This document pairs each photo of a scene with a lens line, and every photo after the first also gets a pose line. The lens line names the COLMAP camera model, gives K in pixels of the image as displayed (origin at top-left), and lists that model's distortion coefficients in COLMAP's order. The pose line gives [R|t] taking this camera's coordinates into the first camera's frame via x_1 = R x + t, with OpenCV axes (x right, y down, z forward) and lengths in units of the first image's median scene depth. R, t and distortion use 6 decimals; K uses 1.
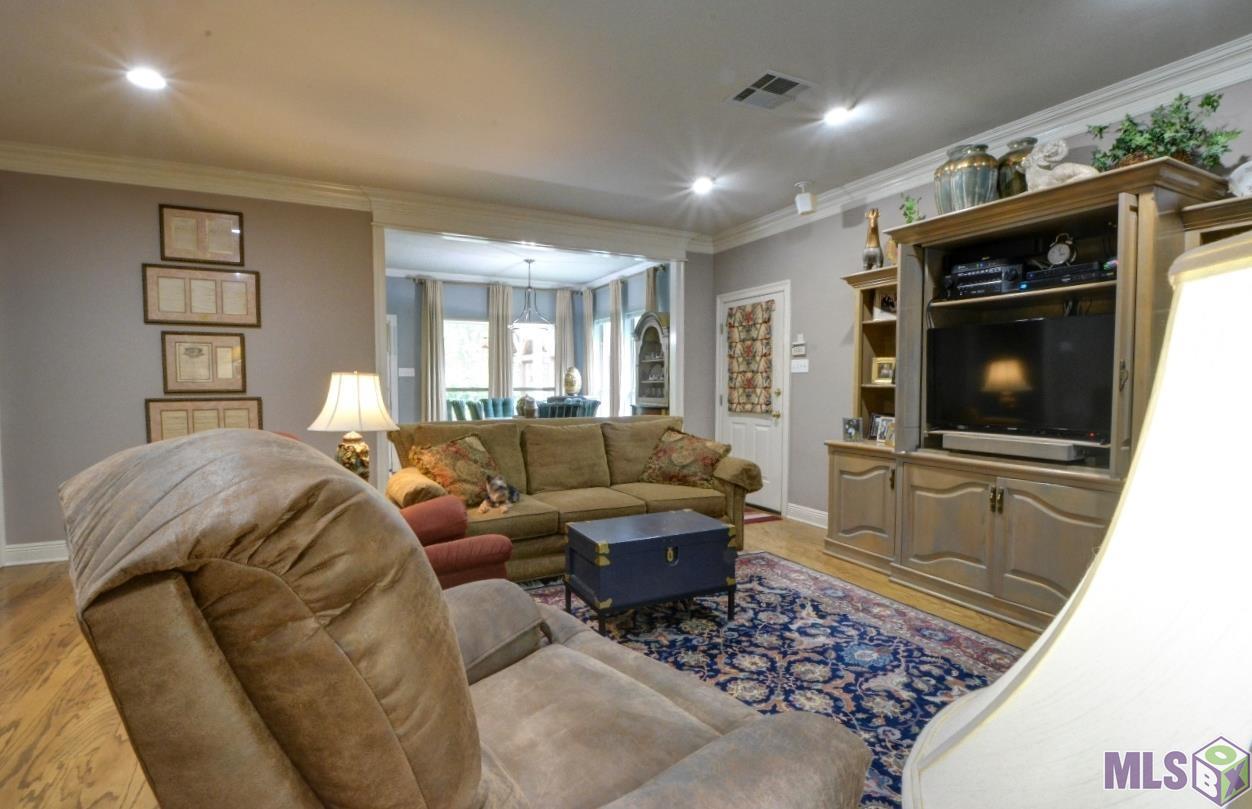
lens RADIAL K [[585.6, 0, 624.1], [0, 585.6, 406.2], [0, 0, 1]] dist [0.000018, 0.000014]
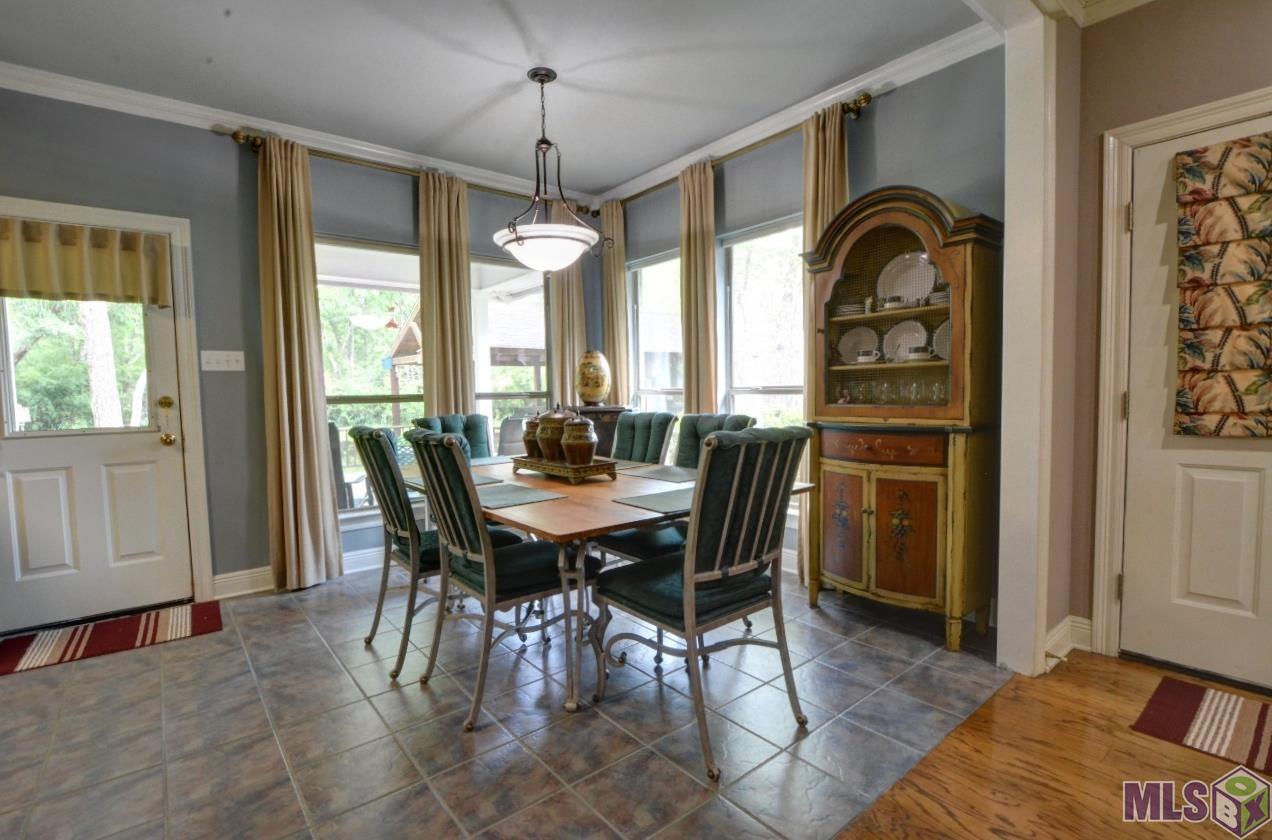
lens RADIAL K [[583.4, 0, 639.2], [0, 583.4, 420.7], [0, 0, 1]] dist [-0.002361, -0.000229]
pose [[0.976255, -0.038476, 0.213181, -0.175043], [0.034629, 0.999164, 0.021749, -0.015007], [-0.213840, -0.013851, 0.976771, 0.536054]]
